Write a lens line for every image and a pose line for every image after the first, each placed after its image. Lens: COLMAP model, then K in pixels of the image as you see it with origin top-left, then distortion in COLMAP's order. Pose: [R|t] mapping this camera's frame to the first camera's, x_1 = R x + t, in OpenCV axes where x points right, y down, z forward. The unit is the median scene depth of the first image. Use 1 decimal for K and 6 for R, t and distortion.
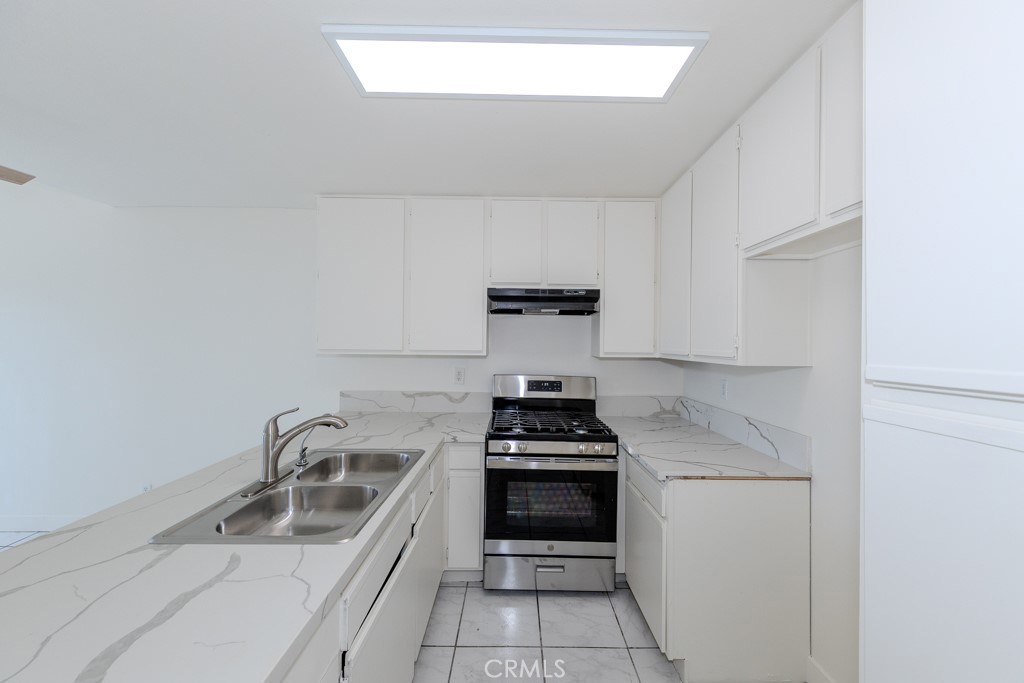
lens RADIAL K [[358.2, 0, 511.3], [0, 358.2, 342.7], [0, 0, 1]] dist [0.010275, -0.000005]
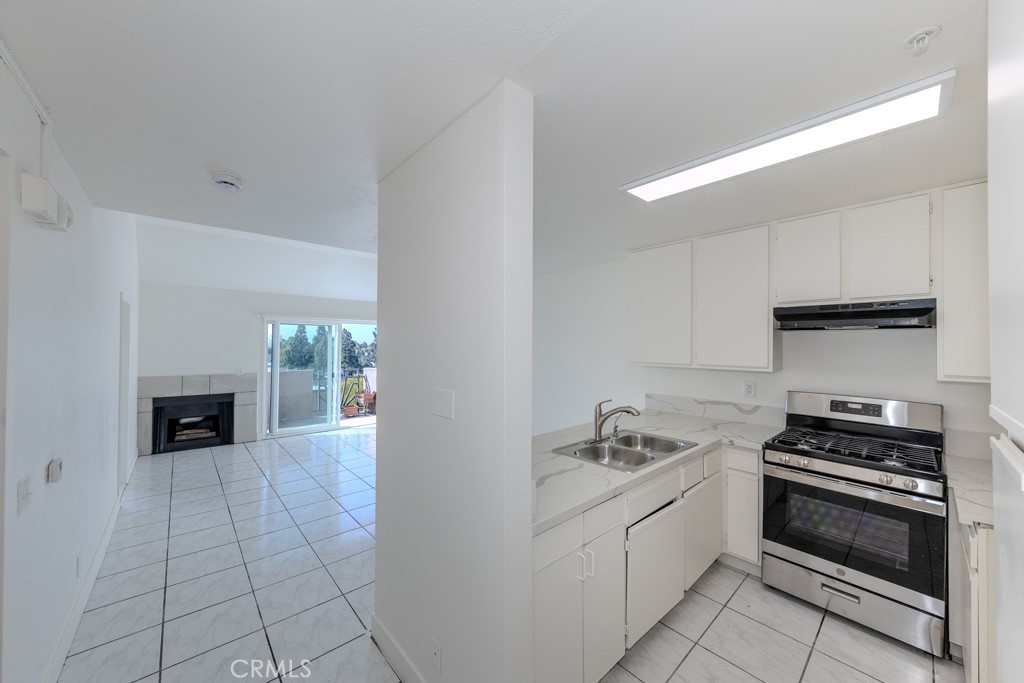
lens RADIAL K [[378.1, 0, 520.8], [0, 378.1, 342.9], [0, 0, 1]] dist [0.014861, -0.000906]
pose [[0.680670, -0.008934, -0.732535, 0.284618], [0.002394, 0.999947, -0.009972, -0.045905], [0.732586, 0.005034, 0.680656, -0.350718]]
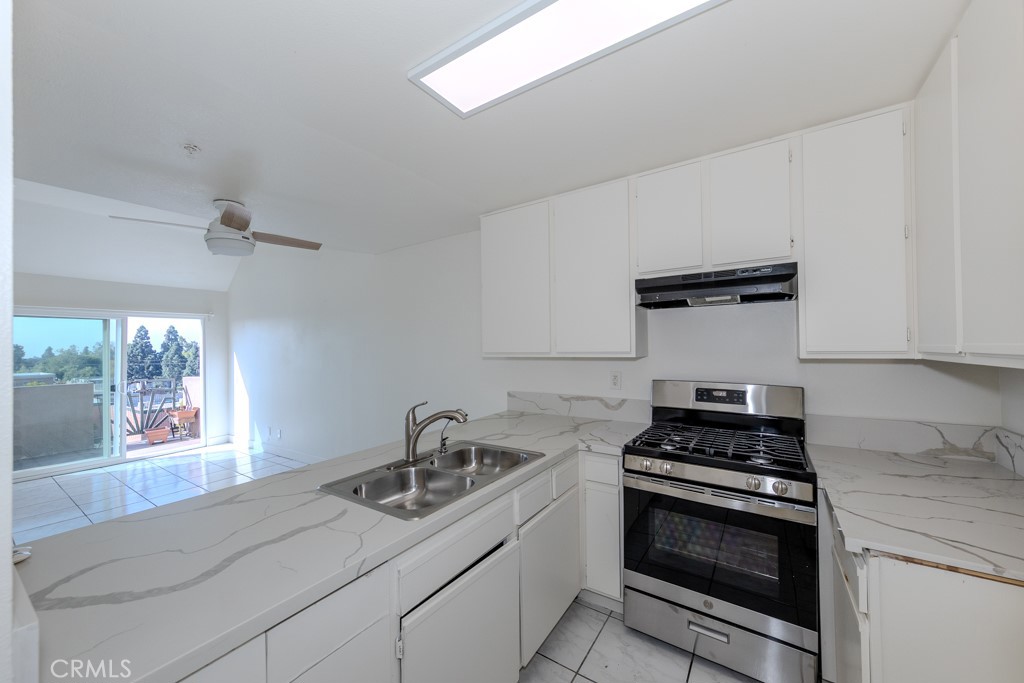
lens RADIAL K [[378.1, 0, 522.5], [0, 378.1, 345.0], [0, 0, 1]] dist [0.014861, -0.000906]
pose [[0.836905, -0.024642, -0.546793, 0.235756], [0.022171, 0.999692, -0.011117, 0.011842], [0.546899, -0.002819, 0.837194, 0.093498]]
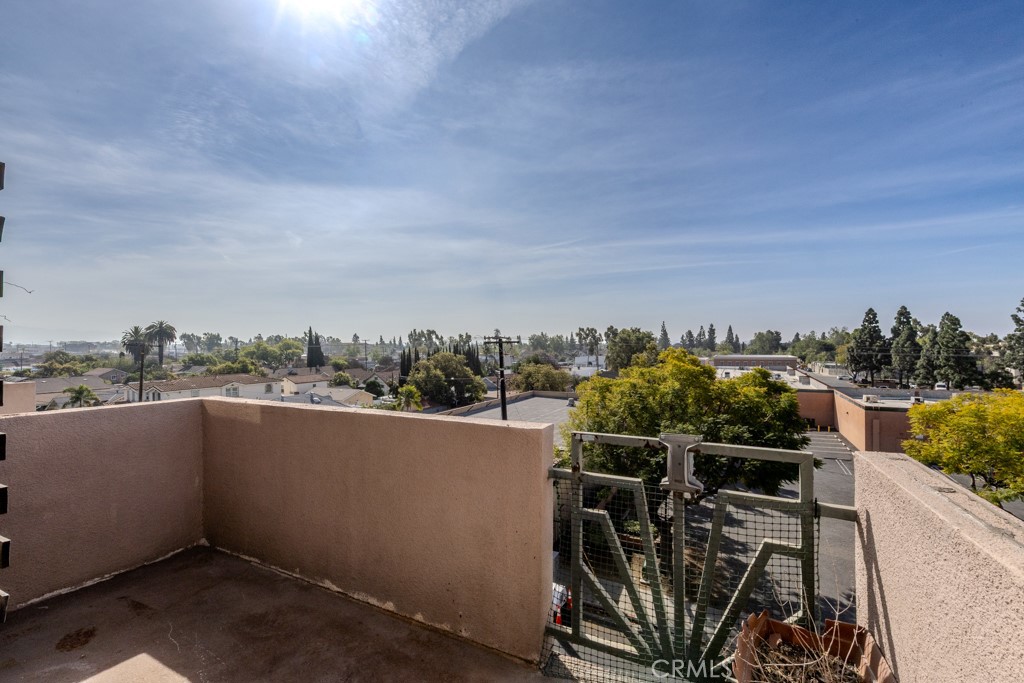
lens RADIAL K [[415.6, 0, 524.0], [0, 415.6, 358.5], [0, 0, 1]] dist [0.003082, -0.001666]
pose [[-0.473593, 0.029326, -0.880255, -3.032682], [0.005216, 0.999521, 0.030493, 0.009457], [0.880728, 0.009850, -0.473520, 1.075435]]
